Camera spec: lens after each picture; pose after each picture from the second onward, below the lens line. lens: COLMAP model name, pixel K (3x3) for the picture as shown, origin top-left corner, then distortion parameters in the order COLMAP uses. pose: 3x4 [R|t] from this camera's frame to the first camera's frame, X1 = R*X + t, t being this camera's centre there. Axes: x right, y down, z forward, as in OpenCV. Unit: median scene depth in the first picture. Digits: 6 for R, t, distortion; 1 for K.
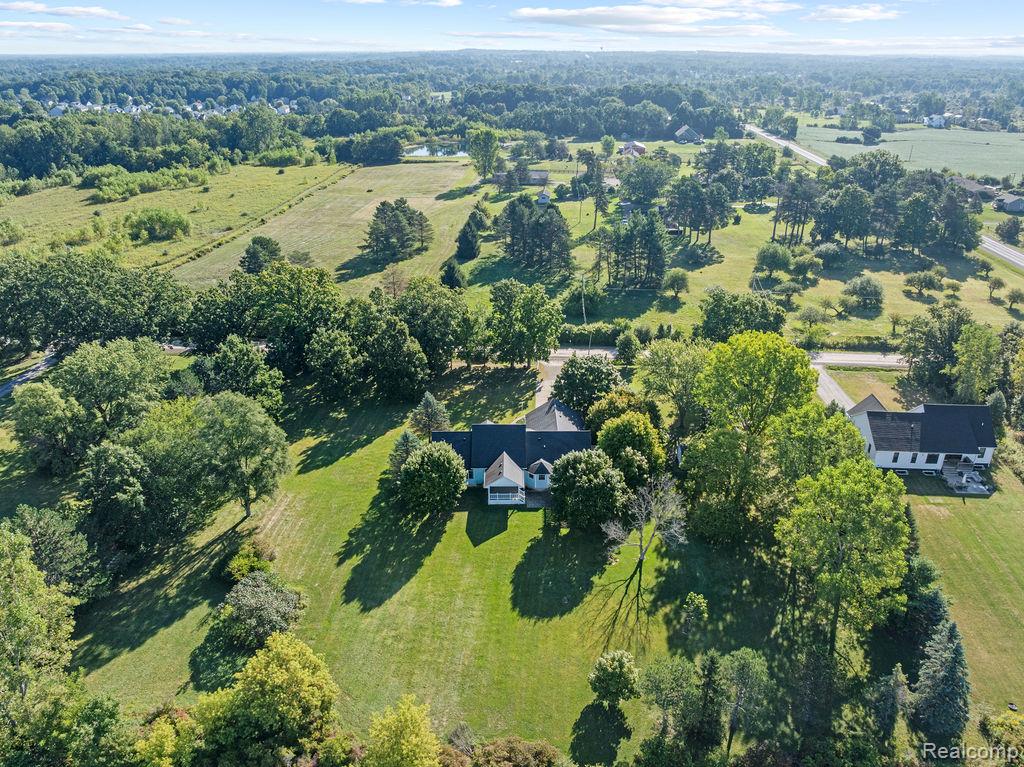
lens RADIAL K [[735.4, 0, 528.6], [0, 735.4, 380.8], [0, 0, 1]] dist [-0.060723, 0.039507]
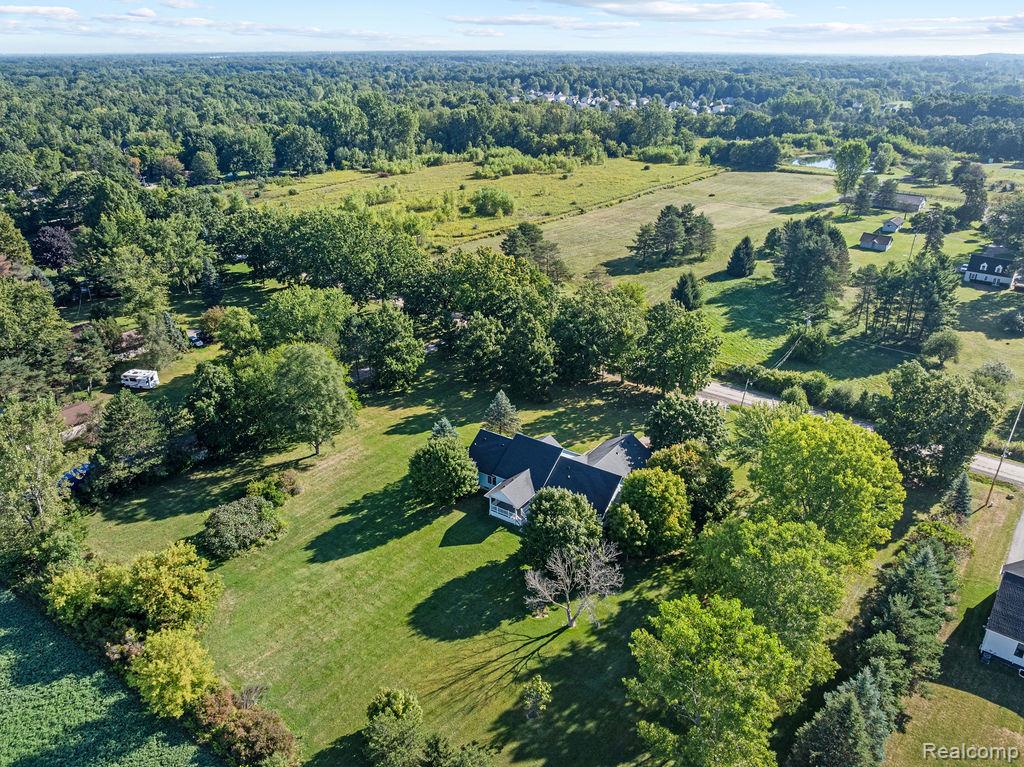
lens RADIAL K [[716.9, 0, 522.9], [0, 716.9, 414.4], [0, 0, 1]] dist [-0.031481, -0.004859]
pose [[0.818575, 0.261305, -0.511522, 0.222917], [-0.237584, 0.964811, 0.112664, -0.040130], [0.522962, 0.029305, 0.851852, 0.103708]]
